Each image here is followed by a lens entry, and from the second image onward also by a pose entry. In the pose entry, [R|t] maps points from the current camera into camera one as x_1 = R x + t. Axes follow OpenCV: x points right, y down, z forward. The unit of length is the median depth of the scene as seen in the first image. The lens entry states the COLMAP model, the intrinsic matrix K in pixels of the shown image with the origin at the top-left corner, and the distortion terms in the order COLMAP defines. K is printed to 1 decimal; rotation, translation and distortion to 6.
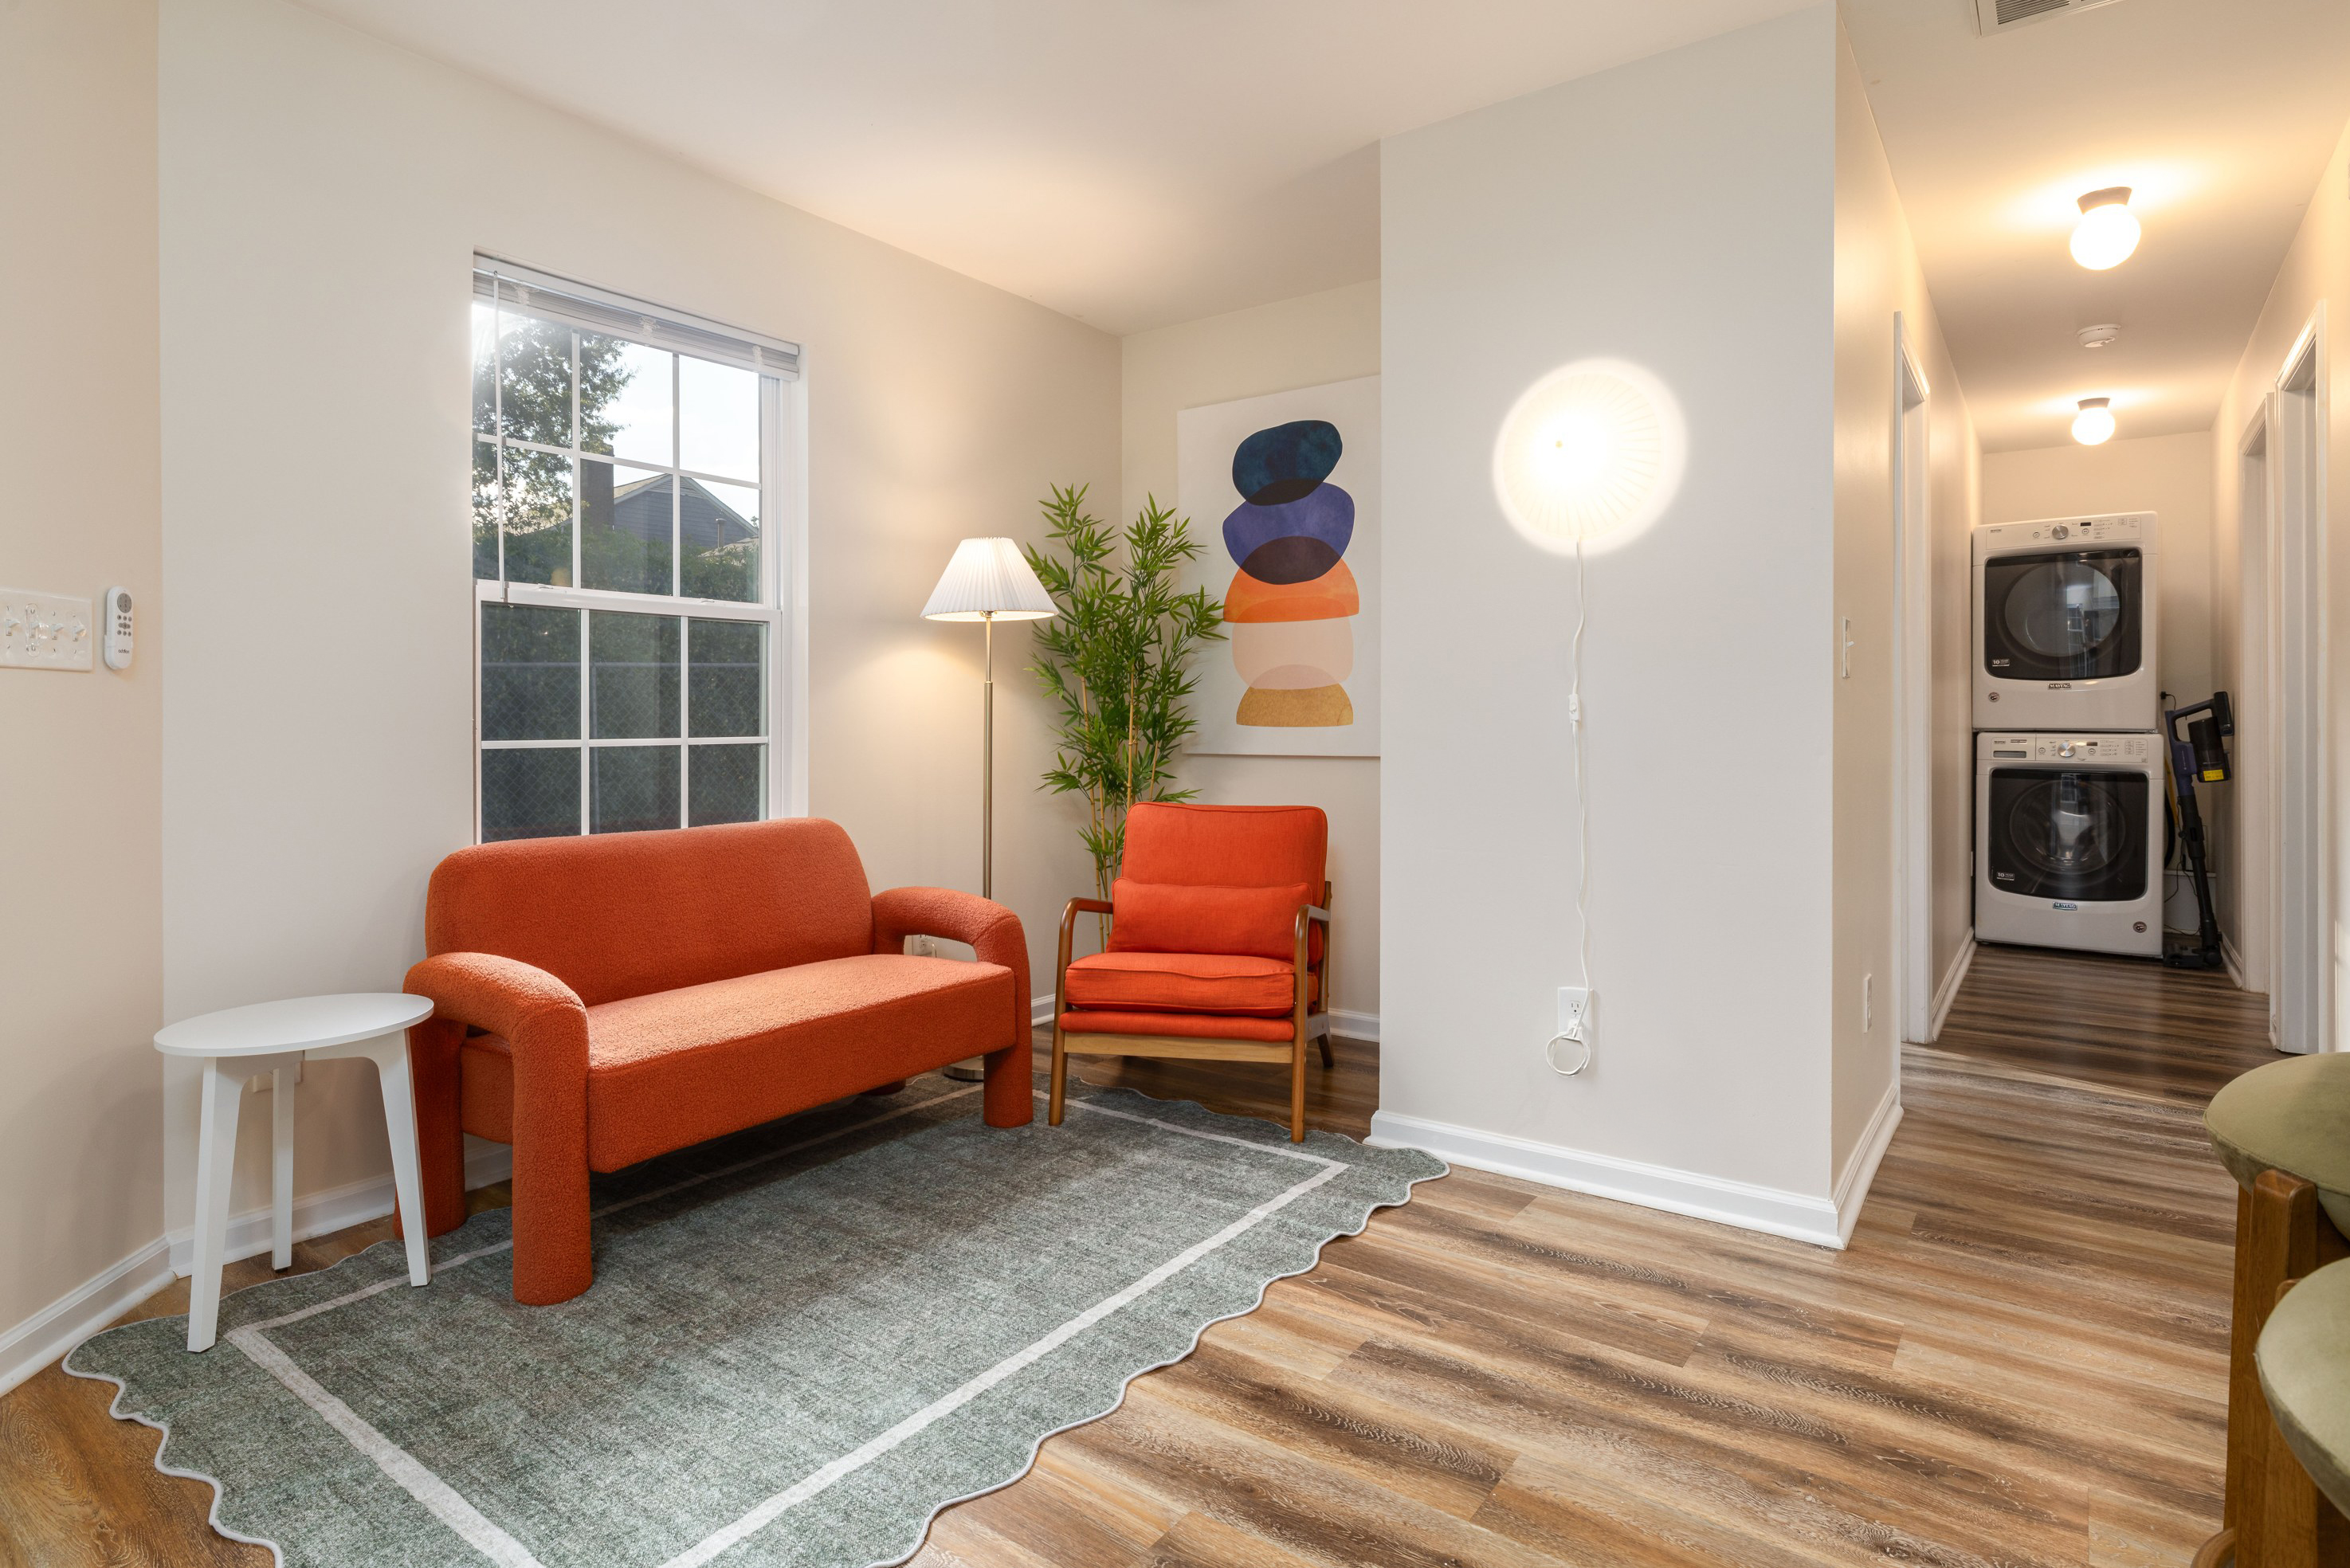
lens RADIAL K [[1169.2, 0, 1174.4], [0, 1169.2, 727.6], [0, 0, 1]] dist [-0.000516, -0.000202]
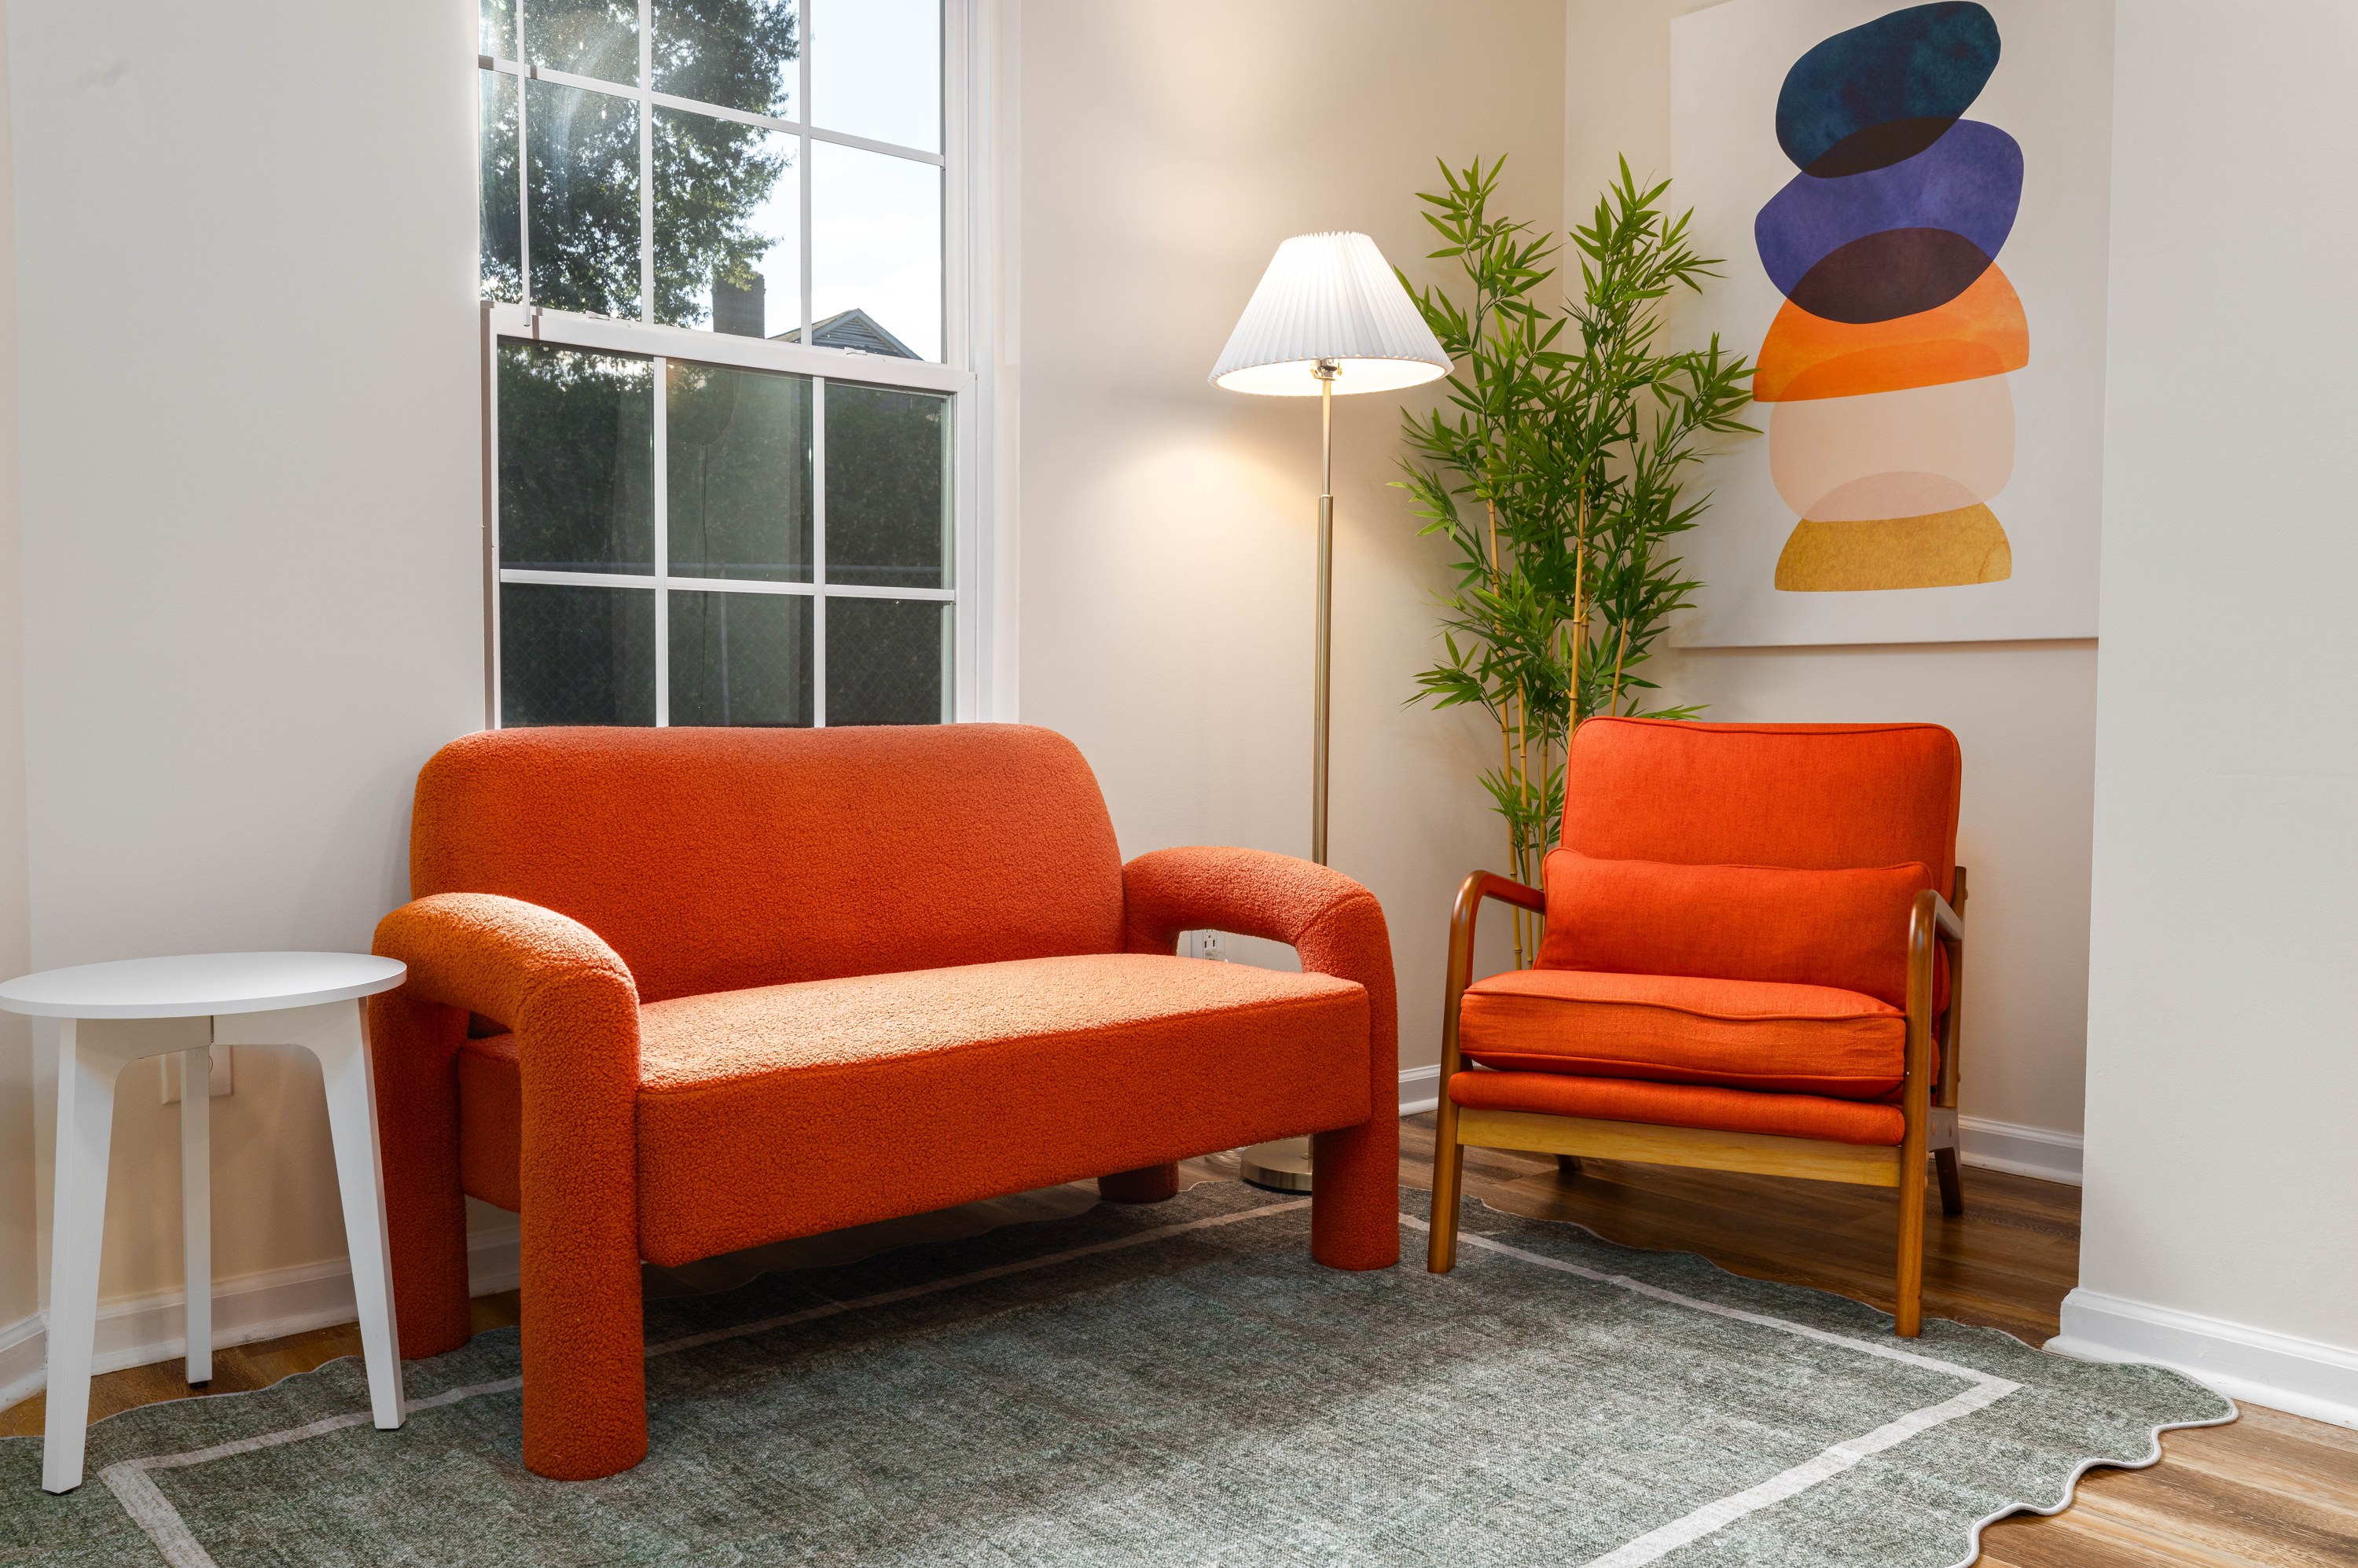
lens RADIAL K [[1856.0, 0, 1179.0], [0, 1856.0, 784.0], [0, 0, 1]] dist [-0.000816, -0.009133]
pose [[0.973577, 0.015547, -0.227829, -0.026918], [-0.006690, 0.999193, 0.039599, 0.079546], [0.228261, -0.037028, 0.972896, 0.133050]]
